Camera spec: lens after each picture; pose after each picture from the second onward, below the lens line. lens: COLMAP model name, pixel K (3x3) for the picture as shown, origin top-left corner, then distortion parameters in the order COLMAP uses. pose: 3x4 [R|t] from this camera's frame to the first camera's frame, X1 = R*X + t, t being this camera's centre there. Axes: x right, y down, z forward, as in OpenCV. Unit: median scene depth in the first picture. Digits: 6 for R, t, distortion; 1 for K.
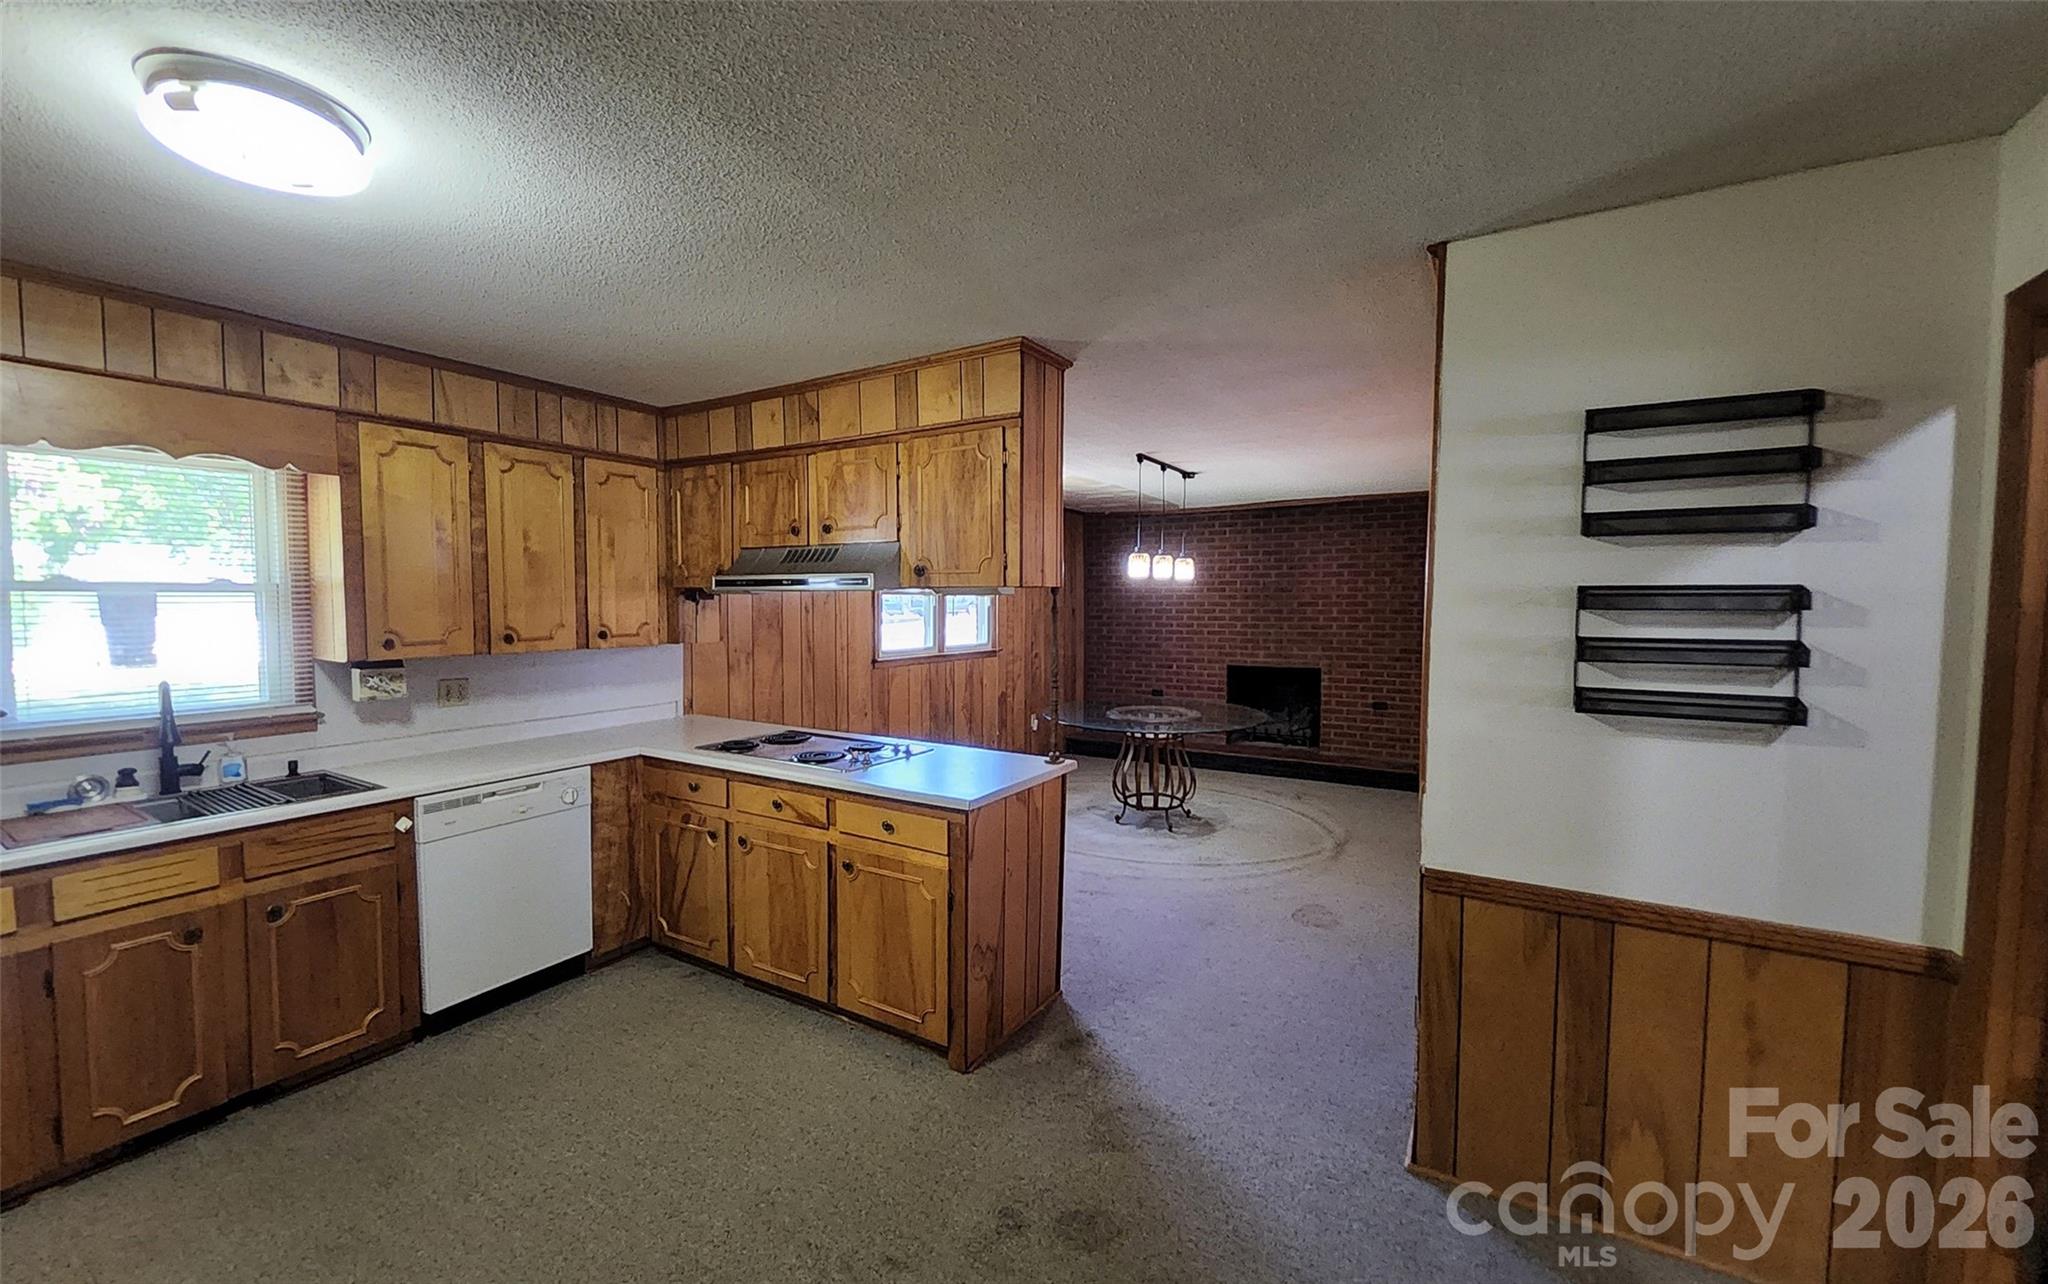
lens RADIAL K [[803.4, 0, 1005.2], [0, 803.4, 637.5], [0, 0, 1]] dist [0.000120, -0.000437]
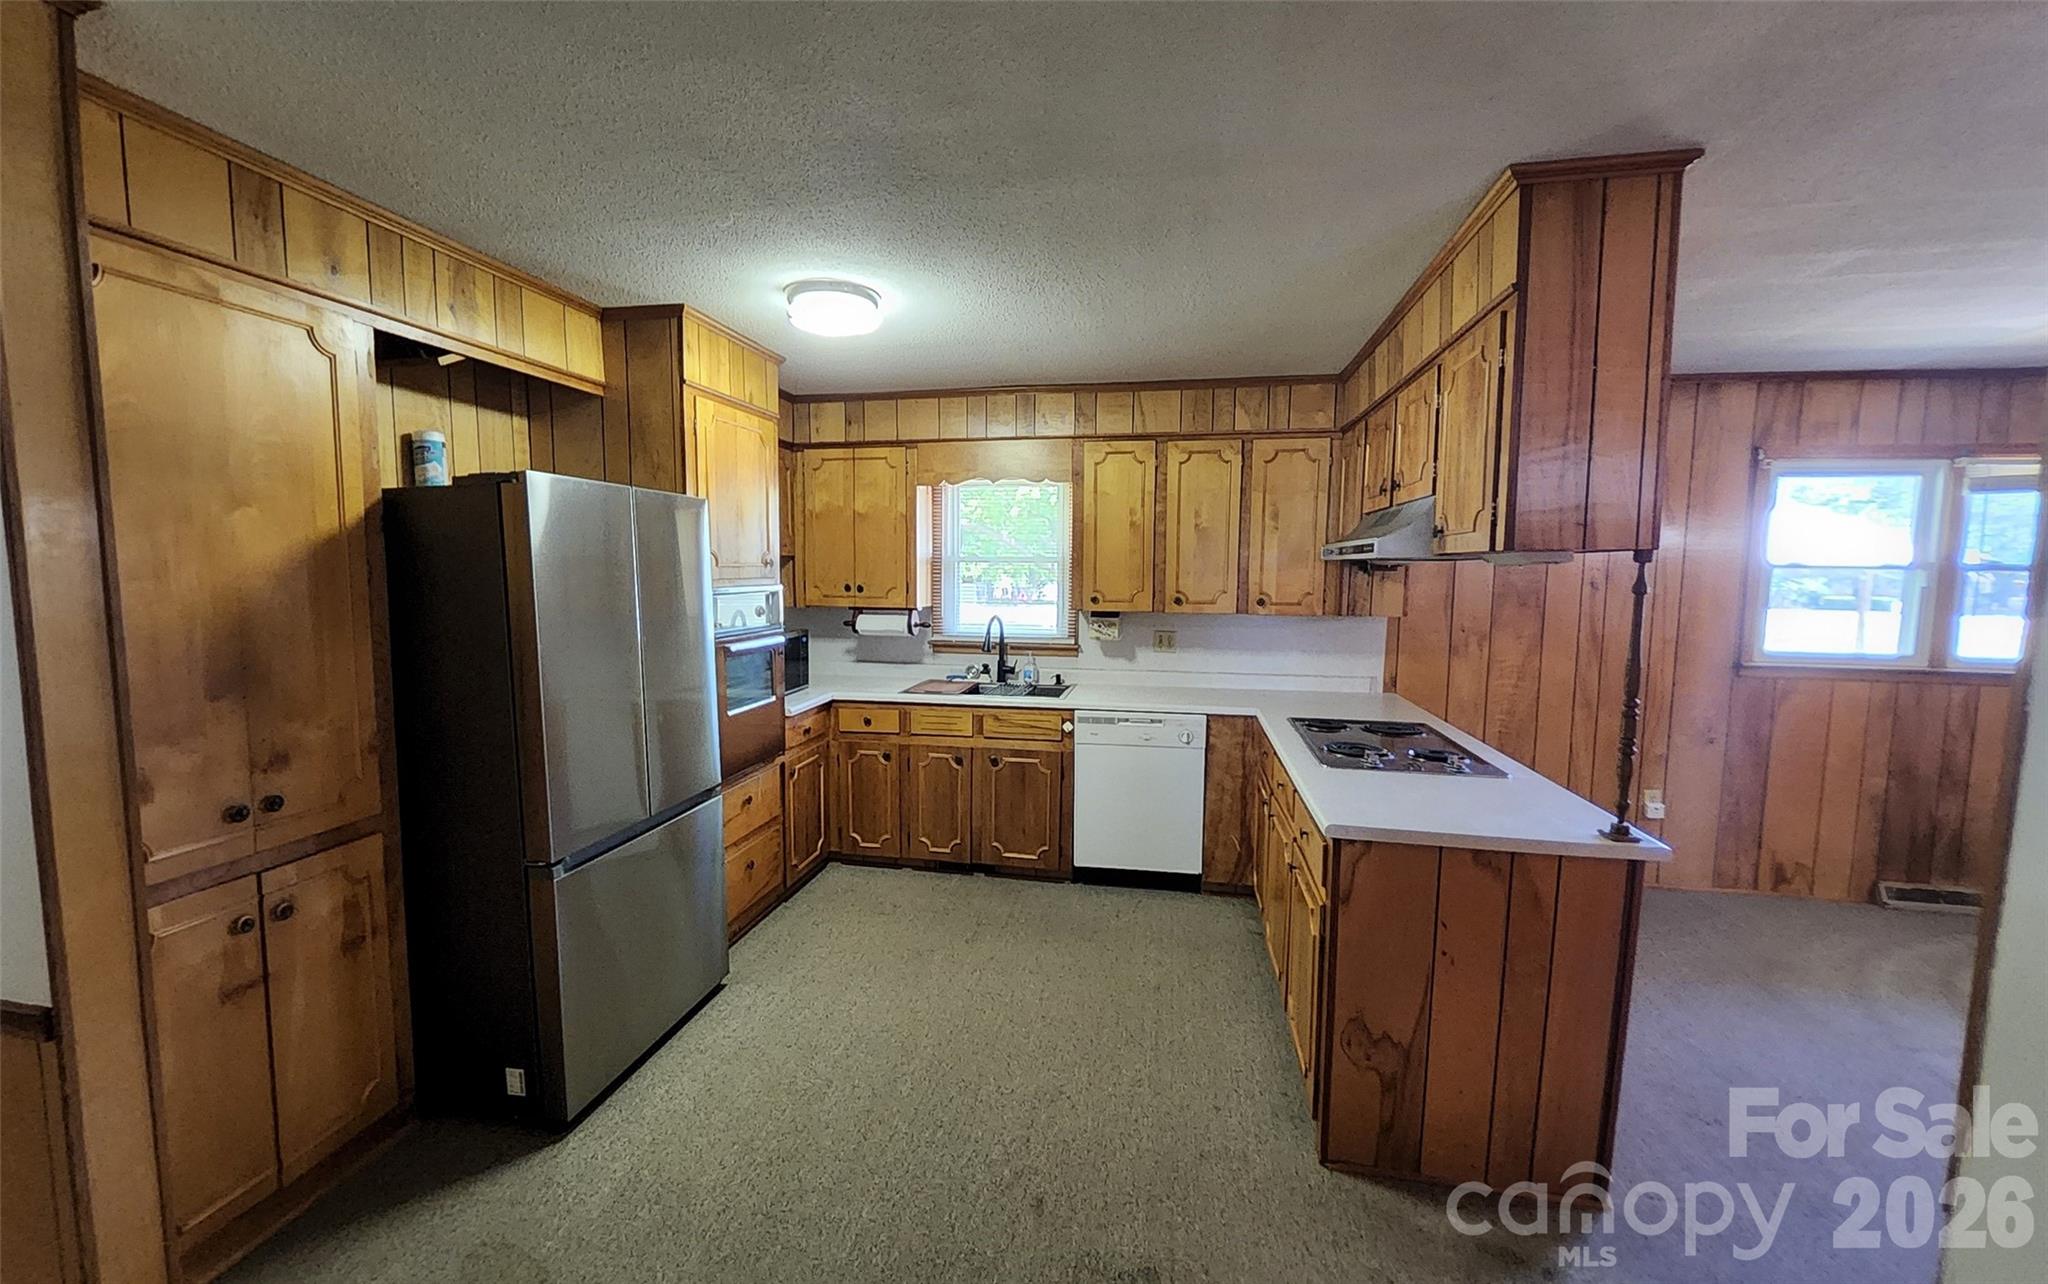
lens RADIAL K [[803.4, 0, 1005.2], [0, 803.4, 637.5], [0, 0, 1]] dist [0.000120, -0.000437]
pose [[0.349298, 0.082433, -0.933379, 0.406635], [-0.052476, 0.996280, 0.068351, -0.012133], [0.935541, 0.025105, 0.352324, 0.307720]]
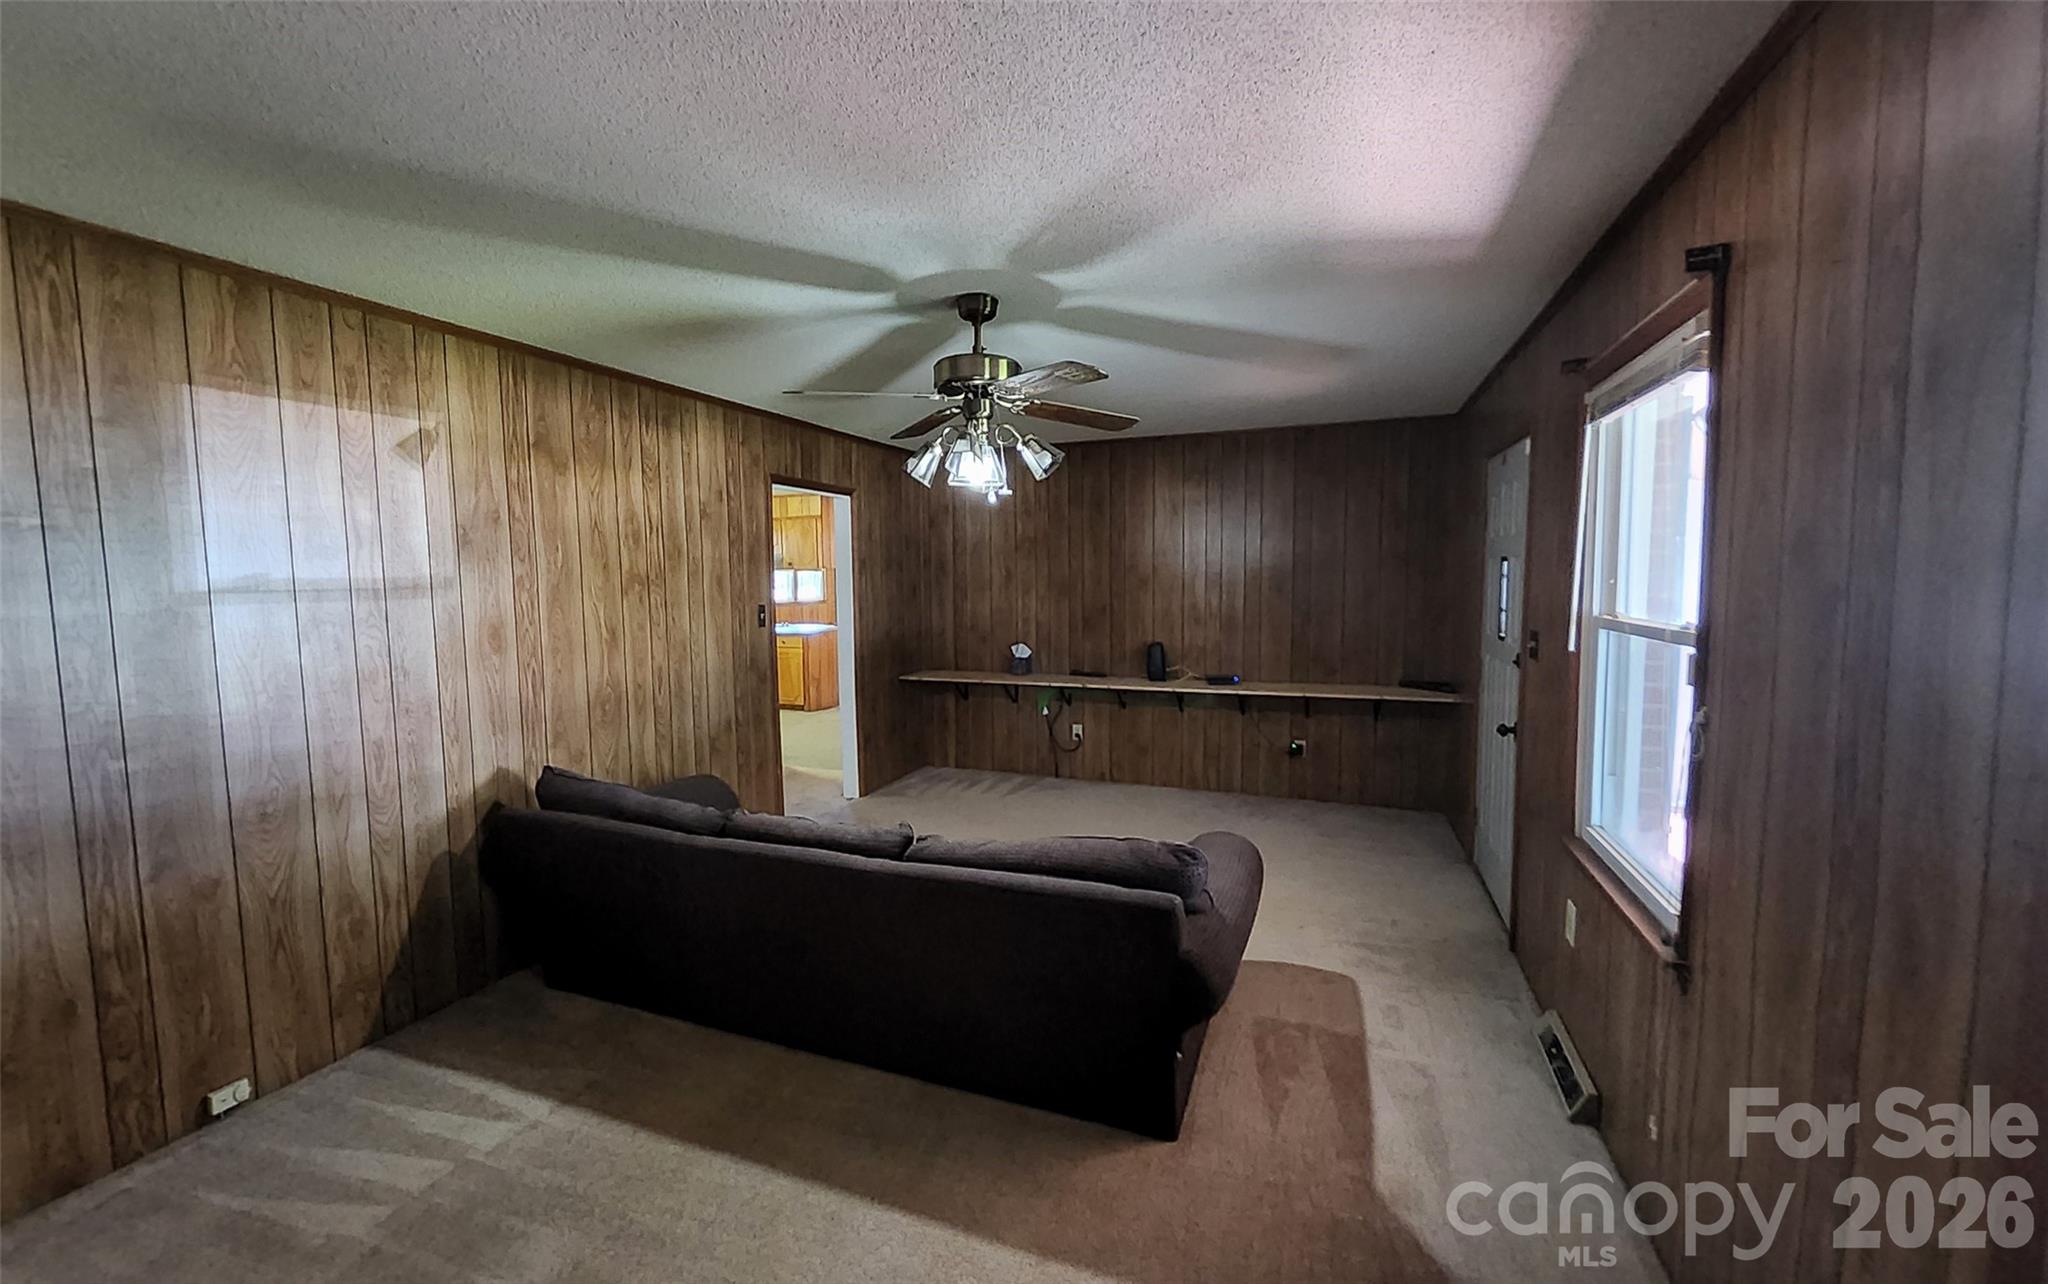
lens RADIAL K [[803.4, 0, 1005.2], [0, 803.4, 637.5], [0, 0, 1]] dist [0.000120, -0.000437]
pose [[0.983661, -0.027540, 0.177914, 0.123532], [0.021367, 0.999105, 0.036516, 0.084940], [-0.178760, -0.032118, 0.983368, -1.808566]]
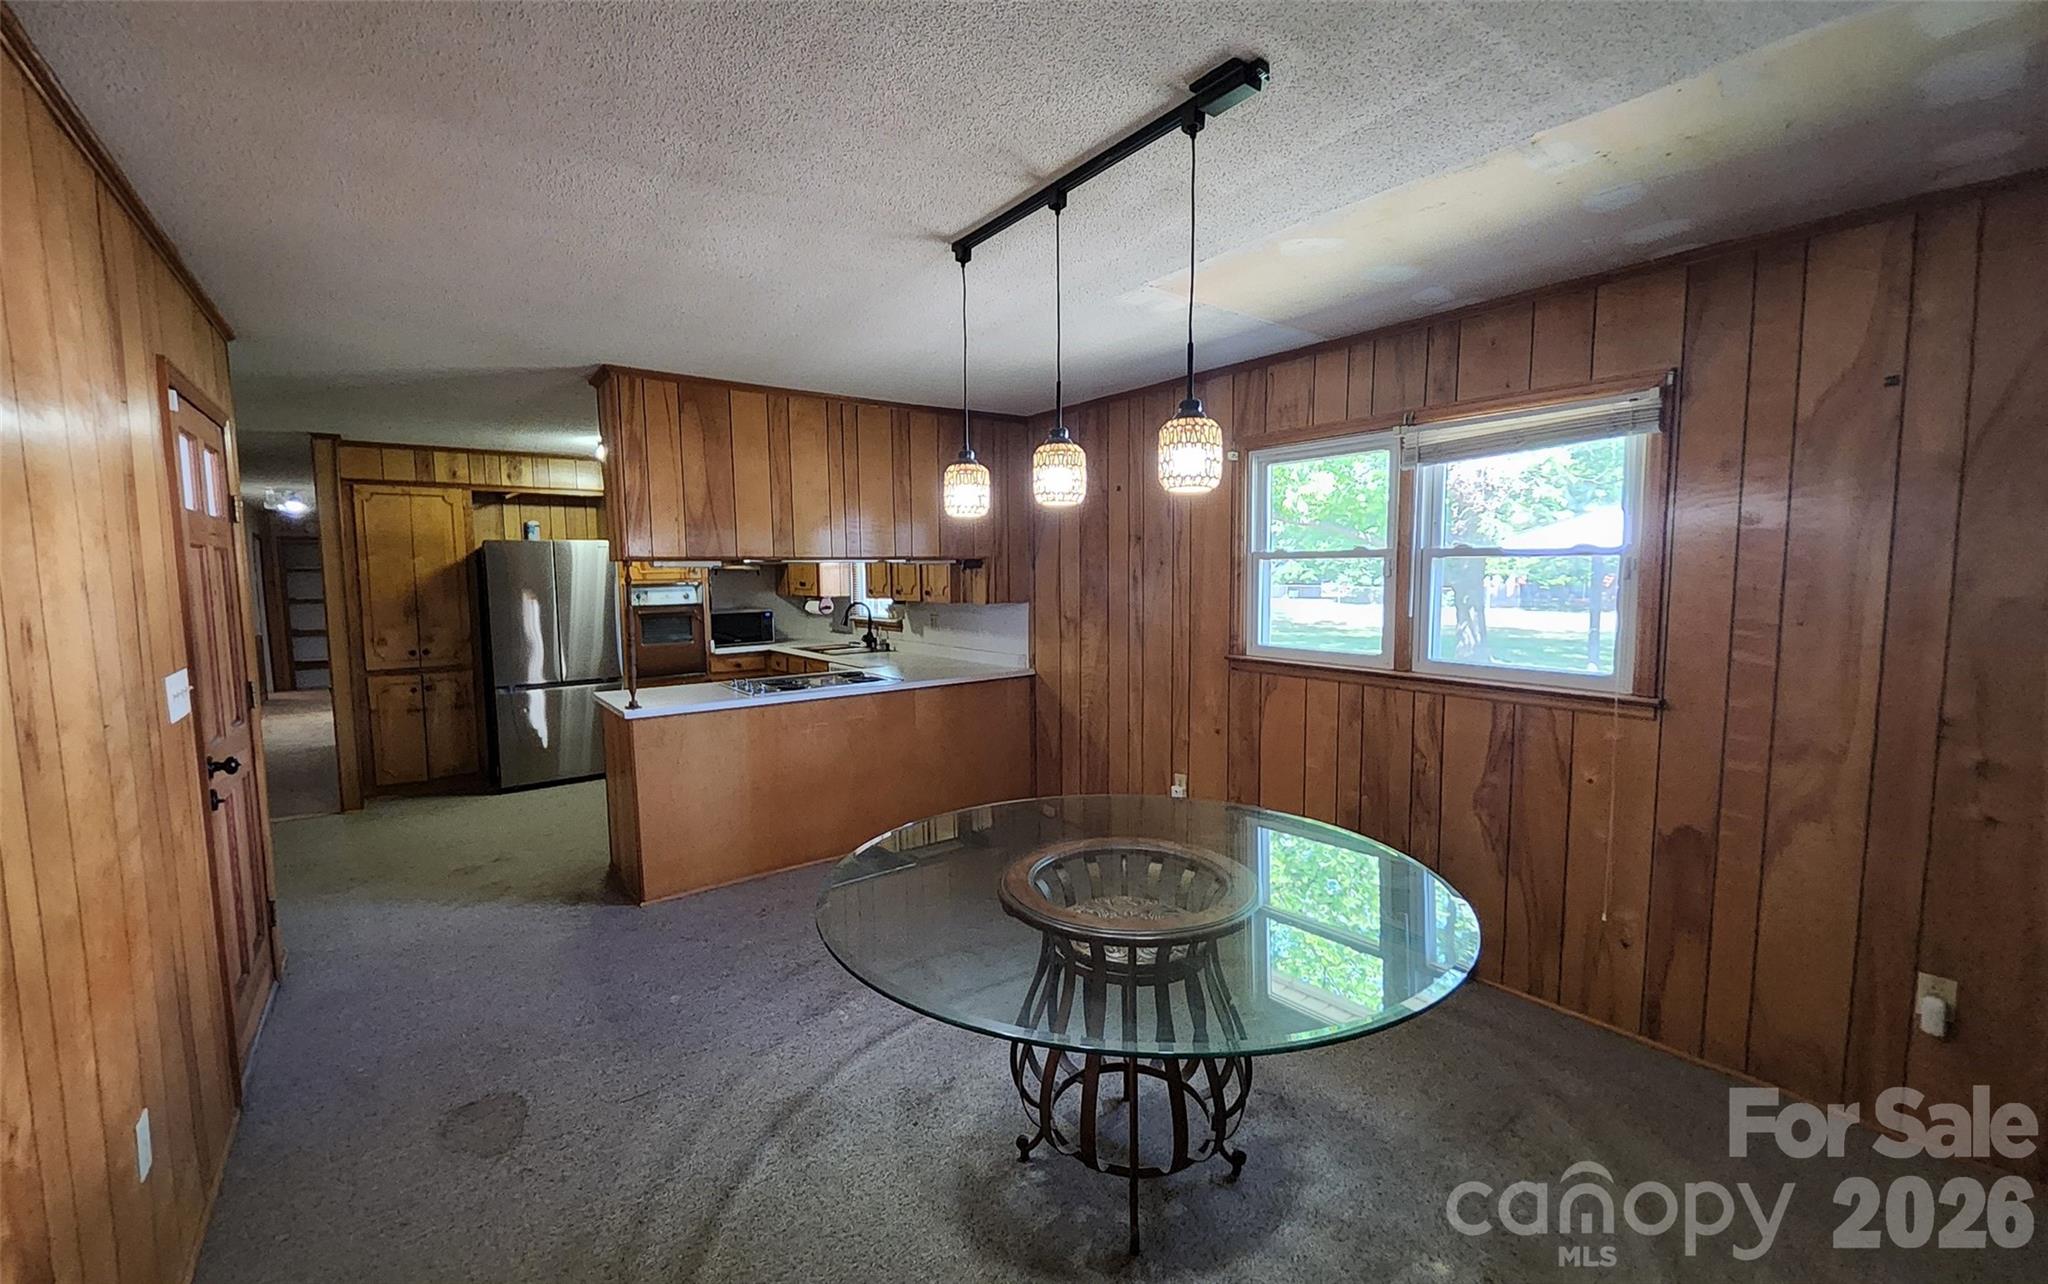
lens RADIAL K [[803.4, 0, 1005.2], [0, 803.4, 637.5], [0, 0, 1]] dist [0.000120, -0.000437]
pose [[-0.358572, 0.082525, -0.929847, 0.853062], [-0.034800, 0.994211, 0.101657, -0.079303], [0.932853, 0.068810, -0.353624, 1.716161]]
